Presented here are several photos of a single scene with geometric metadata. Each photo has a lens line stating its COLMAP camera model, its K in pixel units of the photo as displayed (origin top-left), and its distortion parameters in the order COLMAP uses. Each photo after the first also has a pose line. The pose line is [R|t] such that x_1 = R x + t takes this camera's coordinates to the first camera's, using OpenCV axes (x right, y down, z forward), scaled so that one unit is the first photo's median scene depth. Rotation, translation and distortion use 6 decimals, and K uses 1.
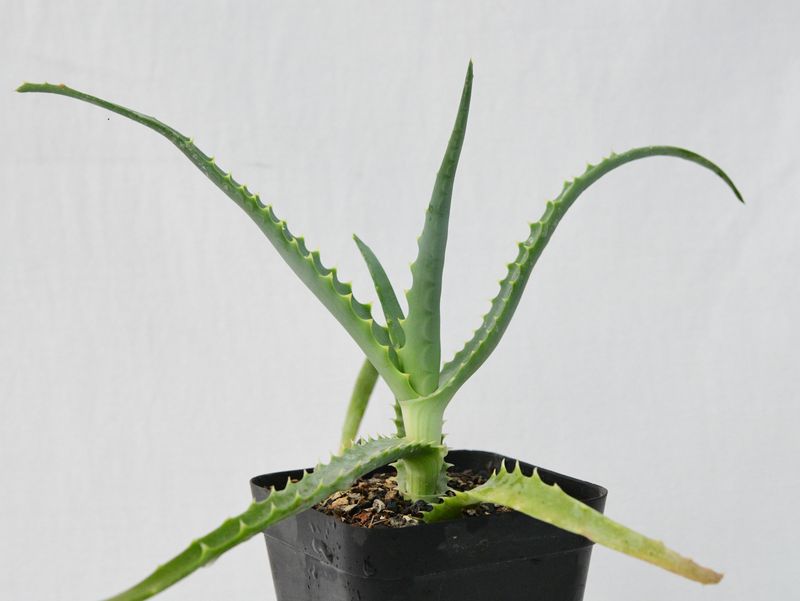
lens RADIAL K [[623.1, 0, 401.0], [0, 623.1, 300.6], [0, 0, 1]] dist [-0.010671, 0.000867]
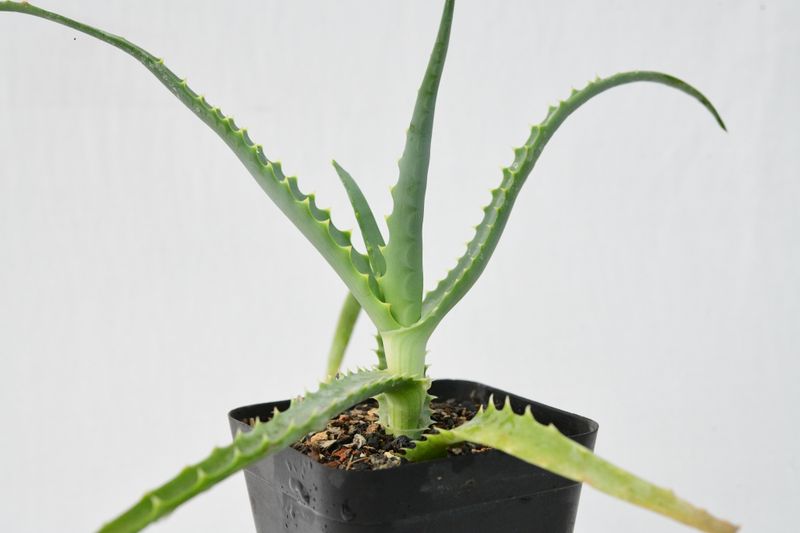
lens RADIAL K [[348.1, 0, 398.6], [0, 348.1, 266.2], [0, 0, 1]] dist [0.001586, 0.000106]
pose [[0.999979, -0.004995, -0.004195, 0.028303], [0.005045, 0.999916, 0.011978, 0.053893], [0.004135, -0.011998, 0.999919, 0.464676]]
